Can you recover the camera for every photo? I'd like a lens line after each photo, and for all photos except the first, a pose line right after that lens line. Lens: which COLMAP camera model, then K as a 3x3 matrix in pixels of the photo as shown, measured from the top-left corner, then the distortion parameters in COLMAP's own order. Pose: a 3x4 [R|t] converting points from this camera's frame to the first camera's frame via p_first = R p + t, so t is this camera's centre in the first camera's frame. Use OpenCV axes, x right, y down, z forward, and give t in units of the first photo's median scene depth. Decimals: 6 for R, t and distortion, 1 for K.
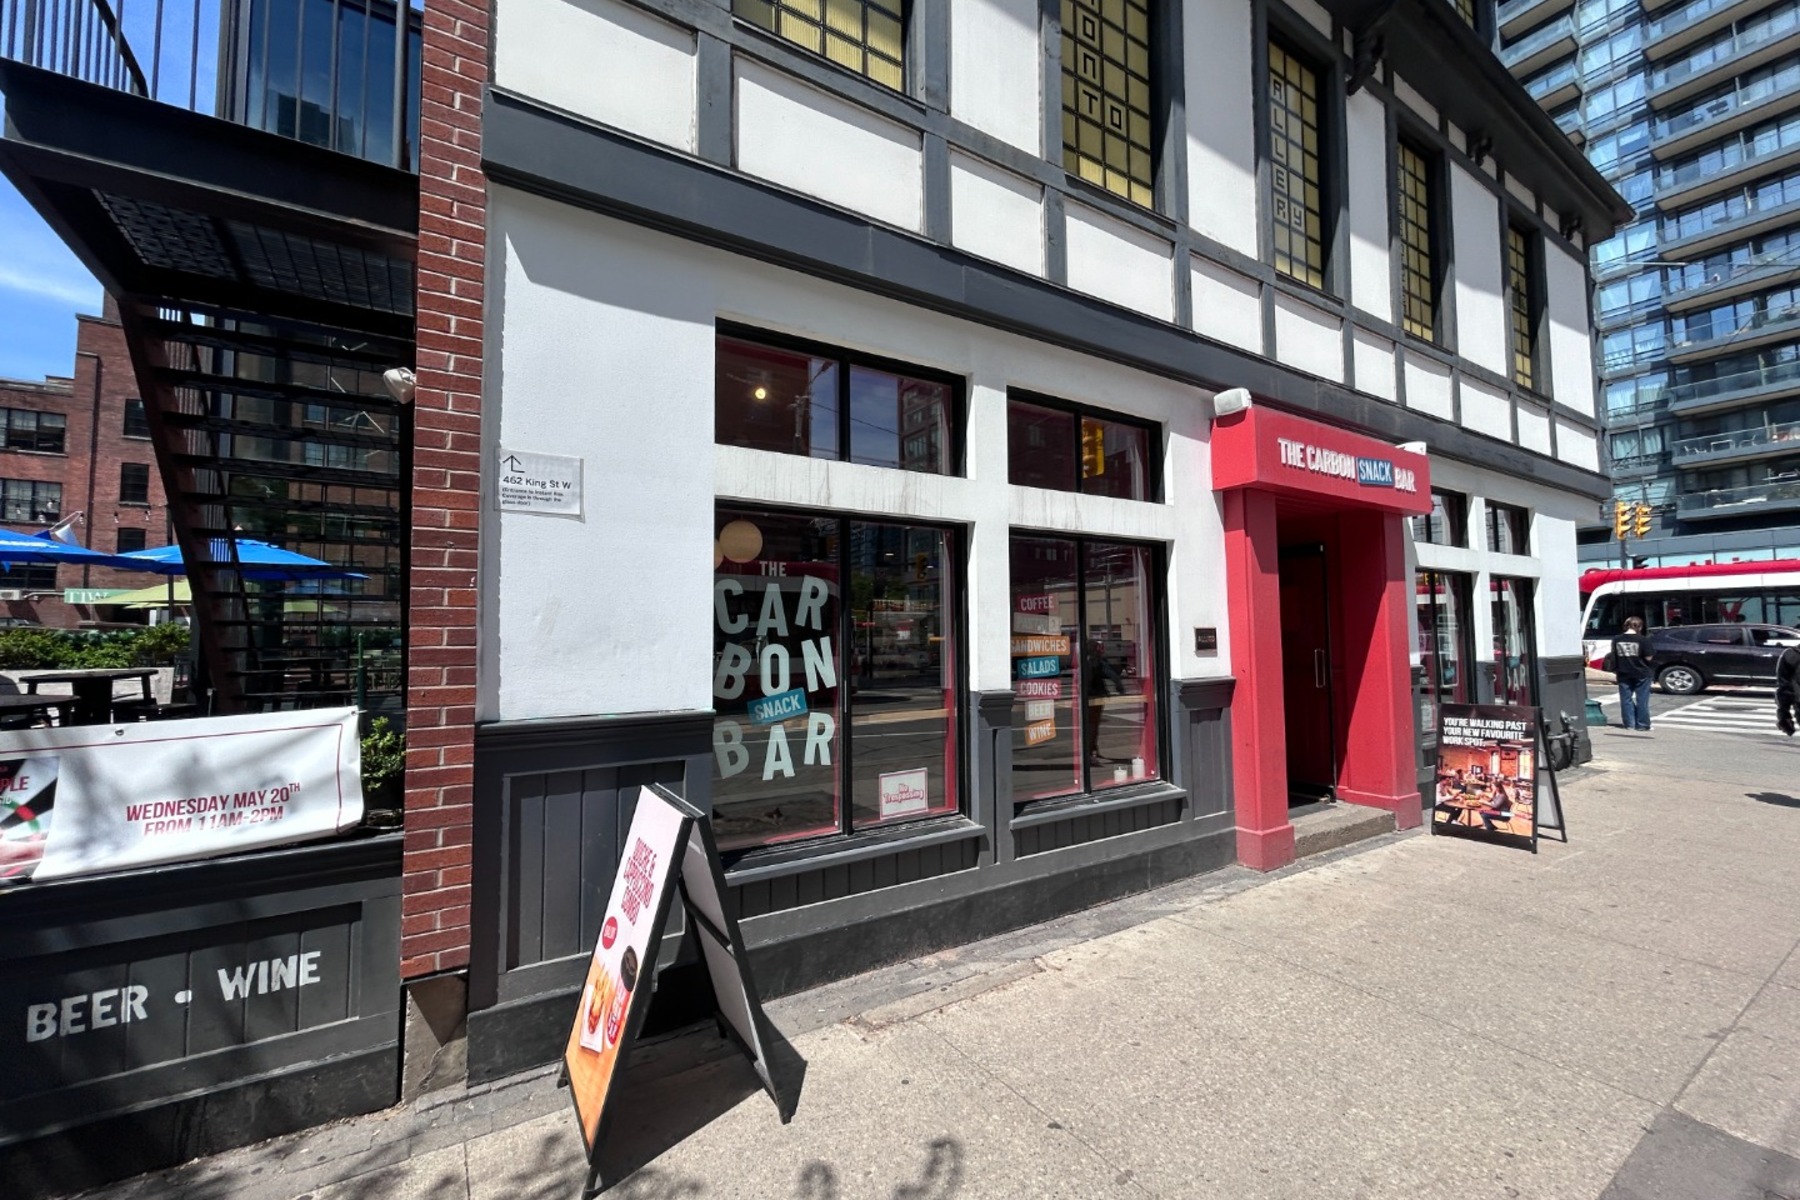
lens RADIAL K [[733.5, 0, 896.6], [0, 733.5, 596.1], [0, 0, 1]] dist [0.000283, 0.000739]
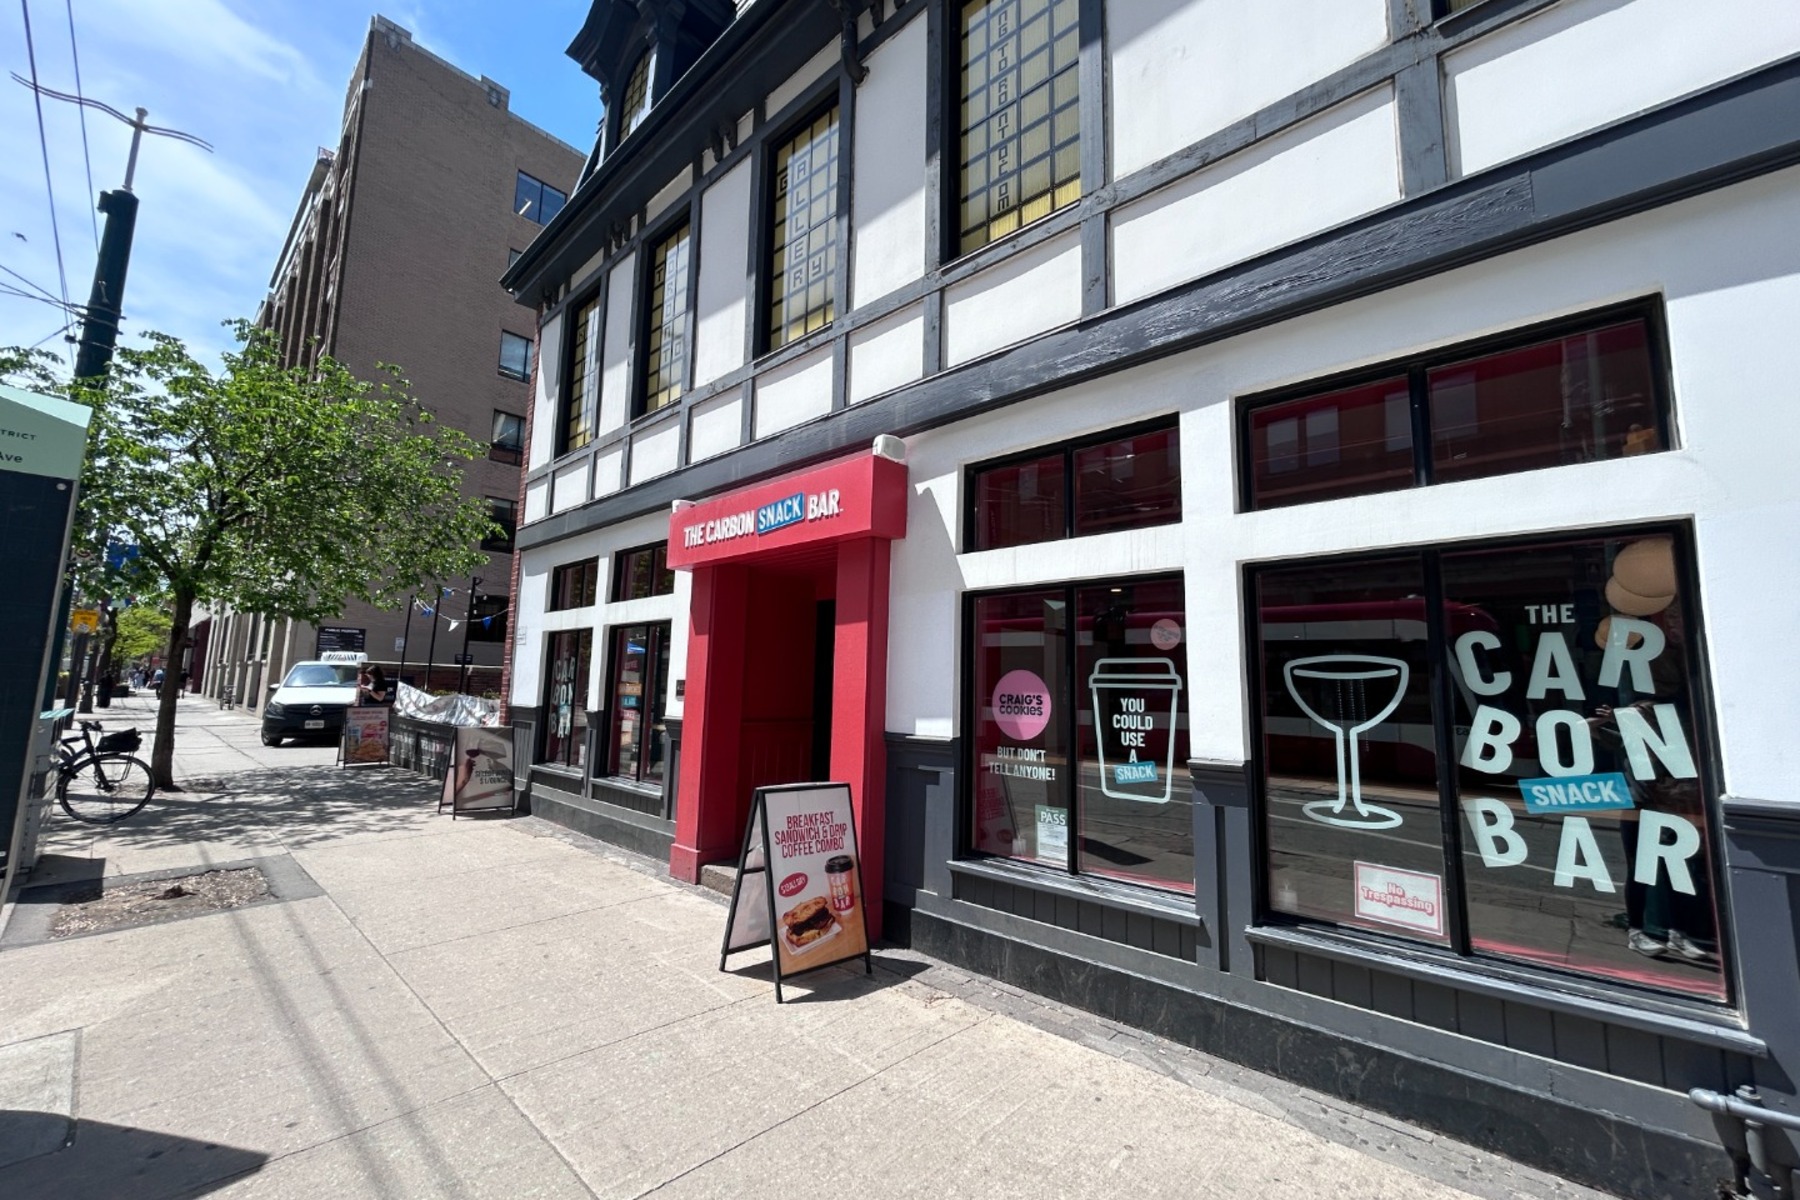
lens RADIAL K [[595.4, 0, 901.4], [0, 595.4, 622.3], [0, 0, 1]] dist [0.000360, 0.000103]
pose [[0.338242, -0.088992, -0.936842, 1.040667], [0.029301, 0.996032, -0.084036, 0.027960], [0.940603, 0.000974, 0.339508, 0.655832]]
